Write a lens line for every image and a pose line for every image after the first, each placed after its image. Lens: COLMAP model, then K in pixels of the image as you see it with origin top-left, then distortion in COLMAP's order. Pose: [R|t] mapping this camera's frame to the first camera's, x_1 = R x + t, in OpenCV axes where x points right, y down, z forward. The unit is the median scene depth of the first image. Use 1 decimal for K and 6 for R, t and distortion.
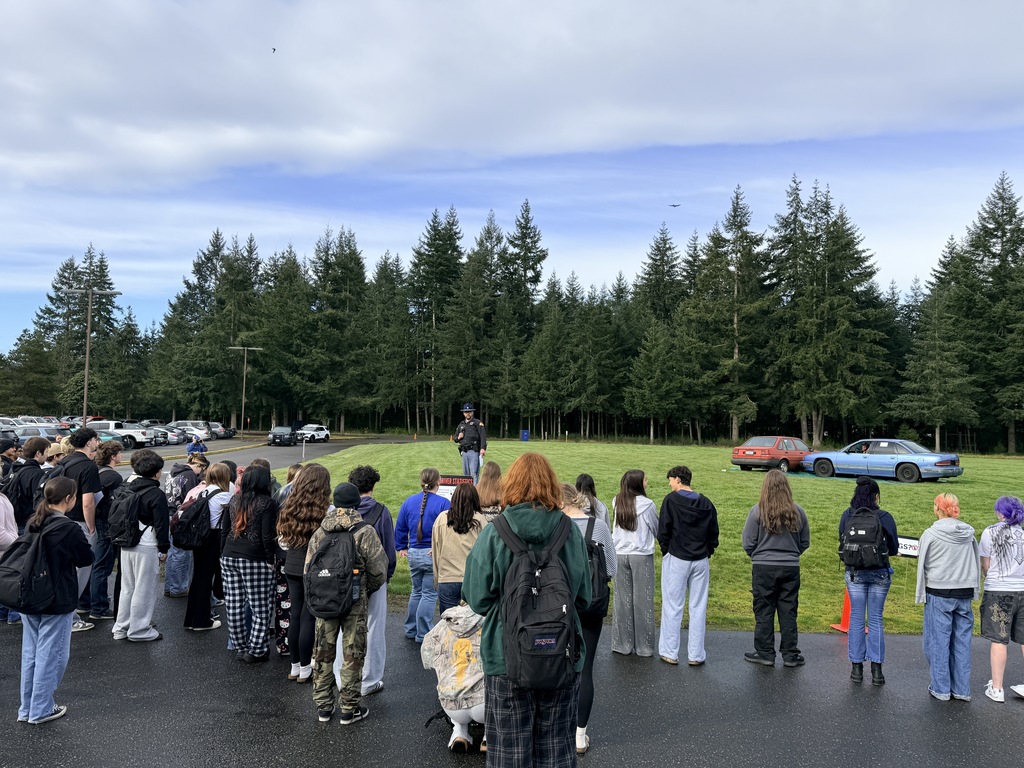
lens RADIAL K [[795.4, 0, 497.1], [0, 795.4, 400.4], [0, 0, 1]] dist [0.055045, -0.096383]
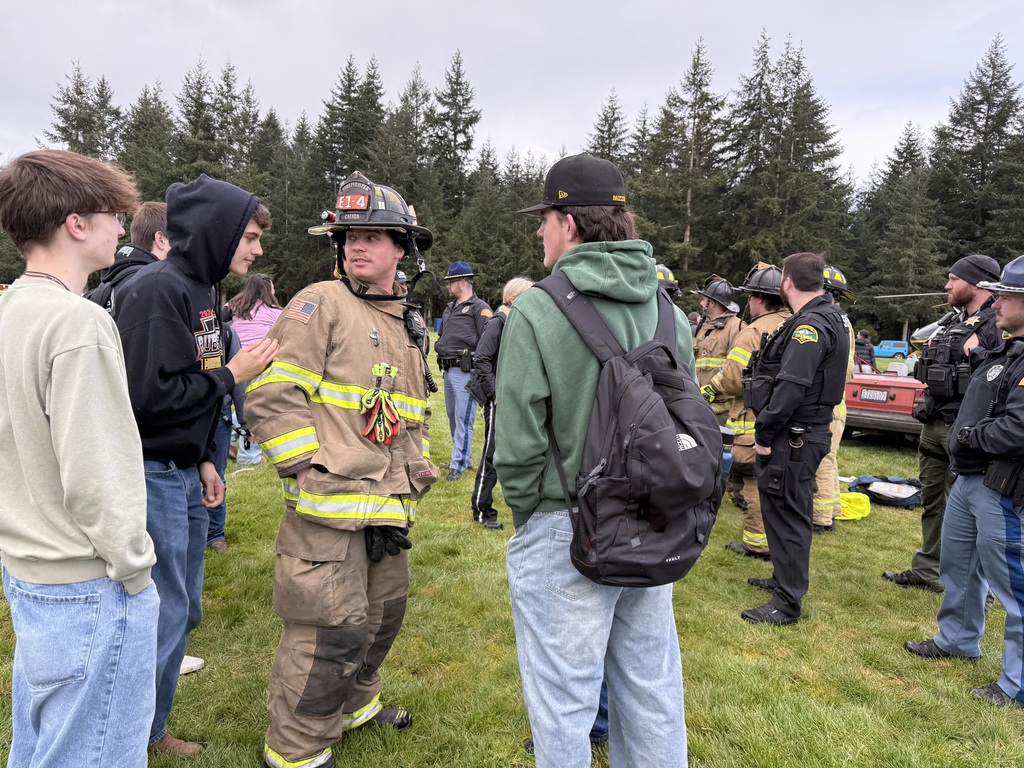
lens RADIAL K [[743.3, 0, 512.3], [0, 743.3, 398.0], [0, 0, 1]] dist [0.029579, -0.042153]
pose [[0.995922, 0.012556, 0.089342, 0.033178], [-0.025314, 0.989380, 0.143129, 0.005464], [-0.086596, -0.144807, 0.985663, 0.171010]]
